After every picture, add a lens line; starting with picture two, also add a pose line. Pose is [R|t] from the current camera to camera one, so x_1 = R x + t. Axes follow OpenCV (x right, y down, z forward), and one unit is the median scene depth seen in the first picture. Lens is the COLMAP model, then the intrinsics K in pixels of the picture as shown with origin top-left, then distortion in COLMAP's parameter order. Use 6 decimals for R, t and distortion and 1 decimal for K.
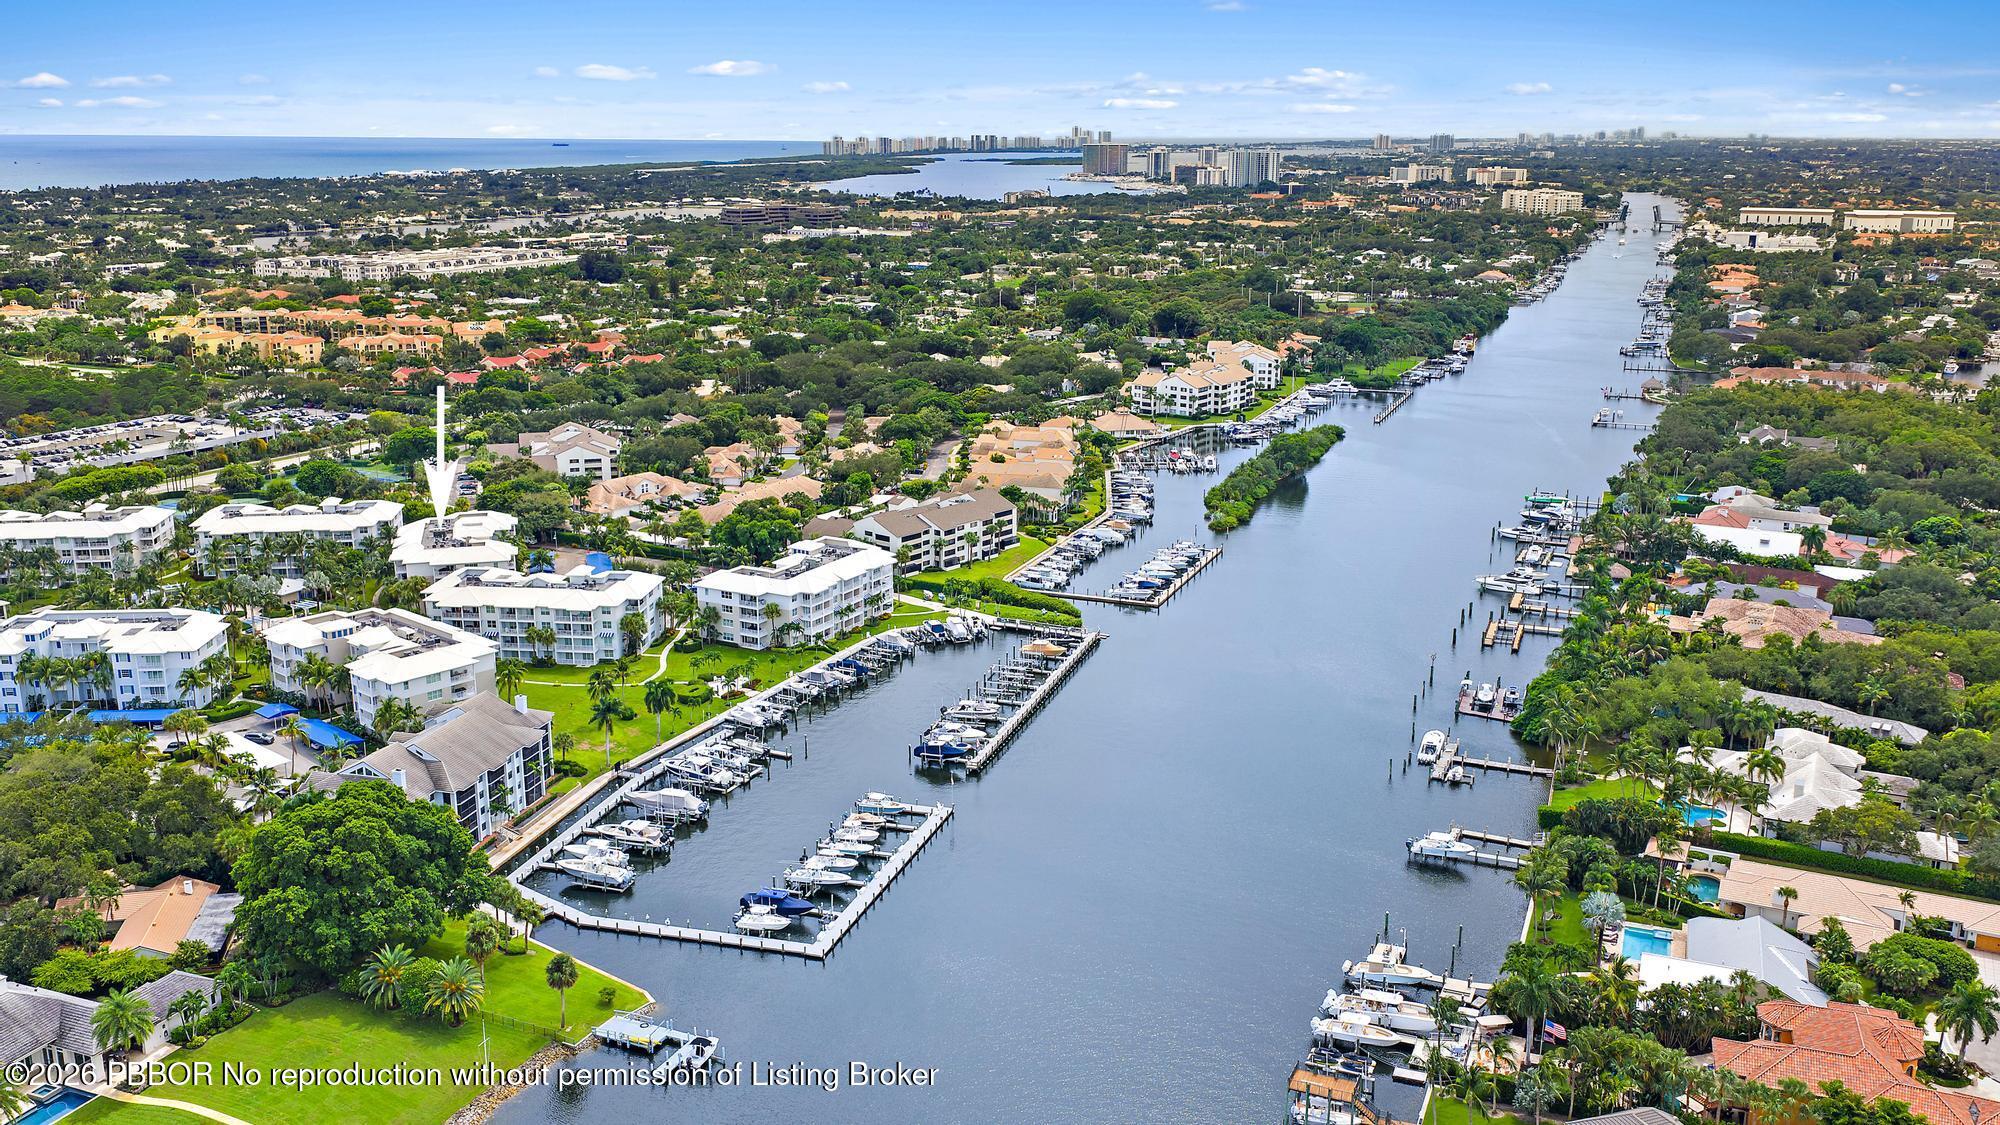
lens RADIAL K [[1645.4, 0, 1000.0], [0, 1645.4, 562.5], [0, 0, 1]] dist [0.021237, -0.001732]
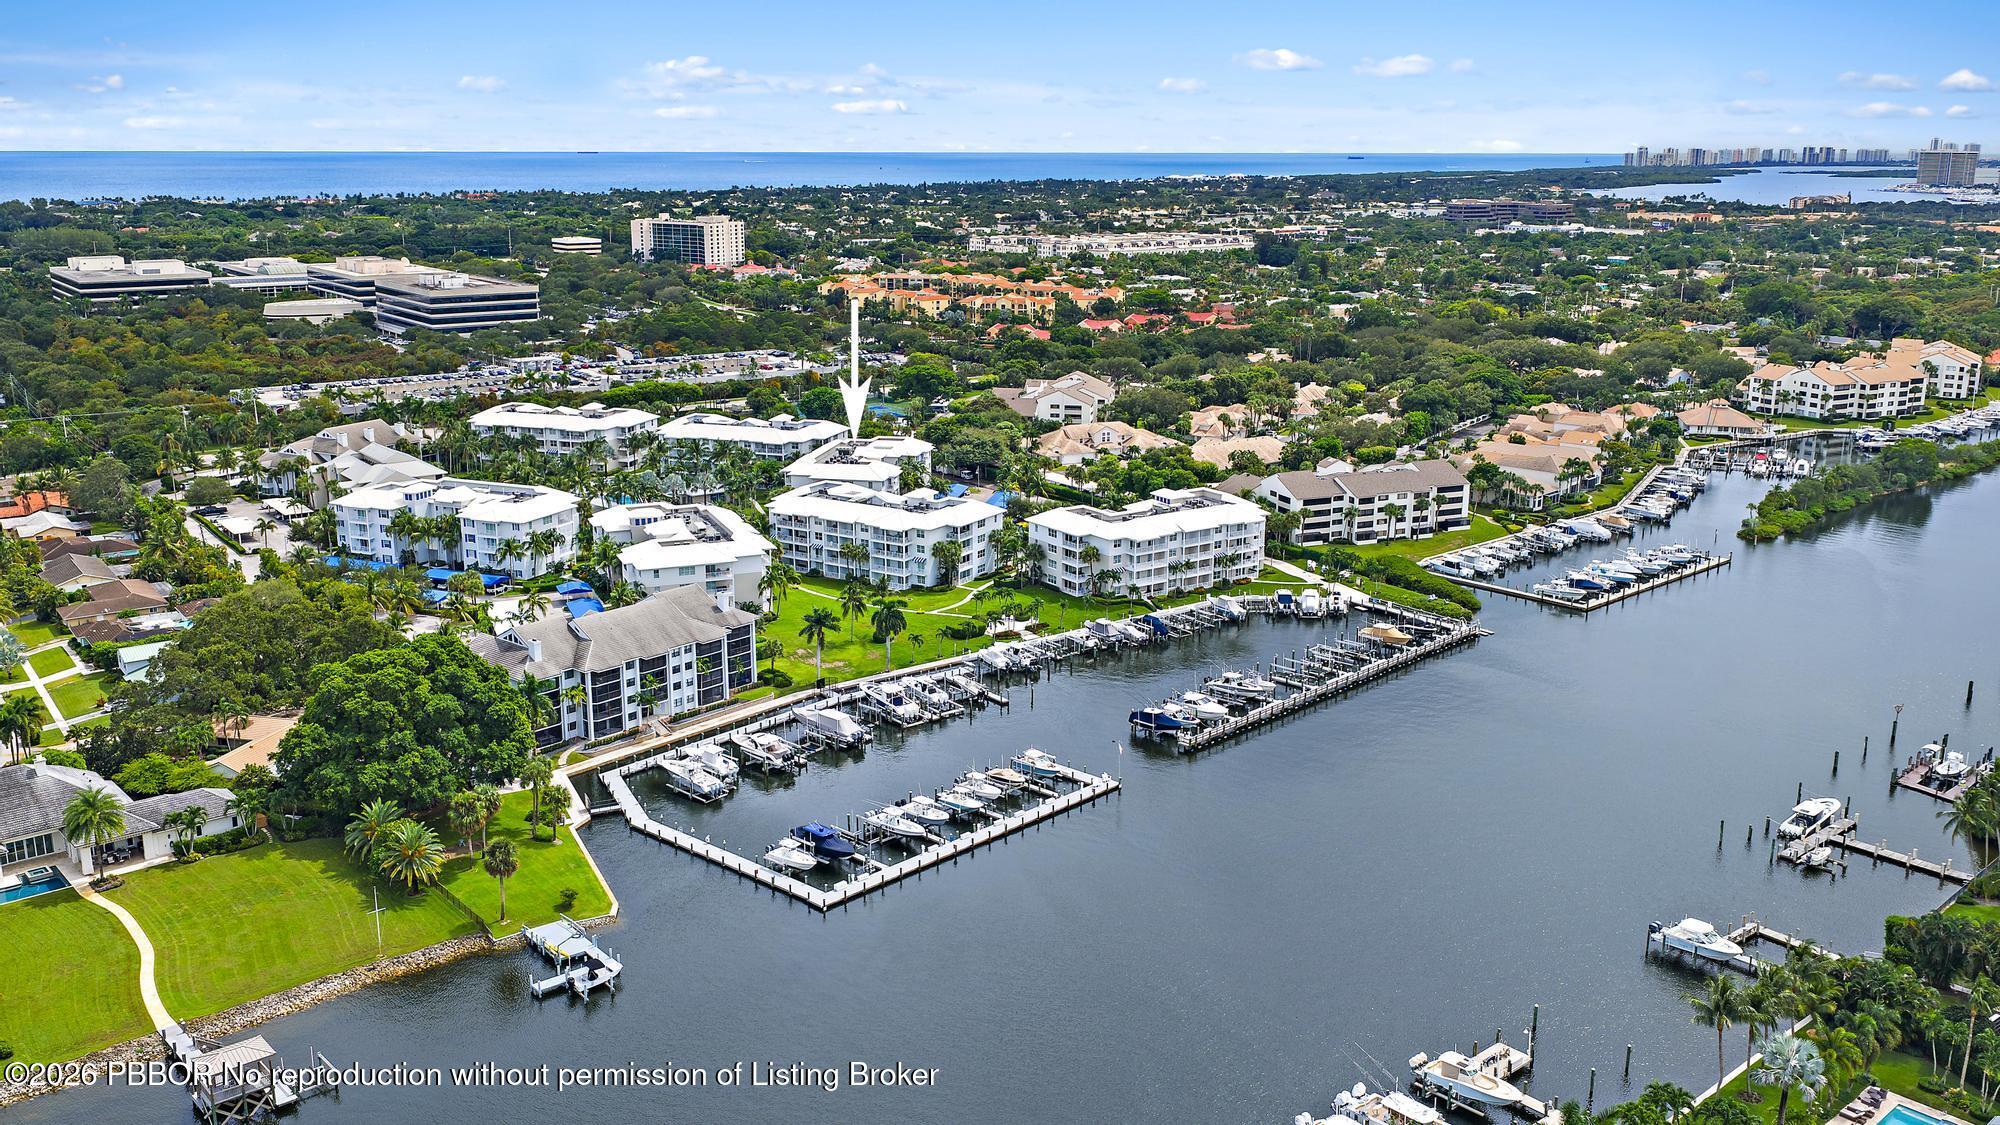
lens RADIAL K [[1649.6, 0, 1000.0], [0, 1649.6, 562.5], [0, 0, 1]] dist [0.043061, -0.085259]
pose [[0.902807, 0.108612, -0.416105, 0.168116], [-0.110159, 0.993705, 0.020372, 0.018129], [0.415698, 0.027446, 0.909088, 0.136623]]
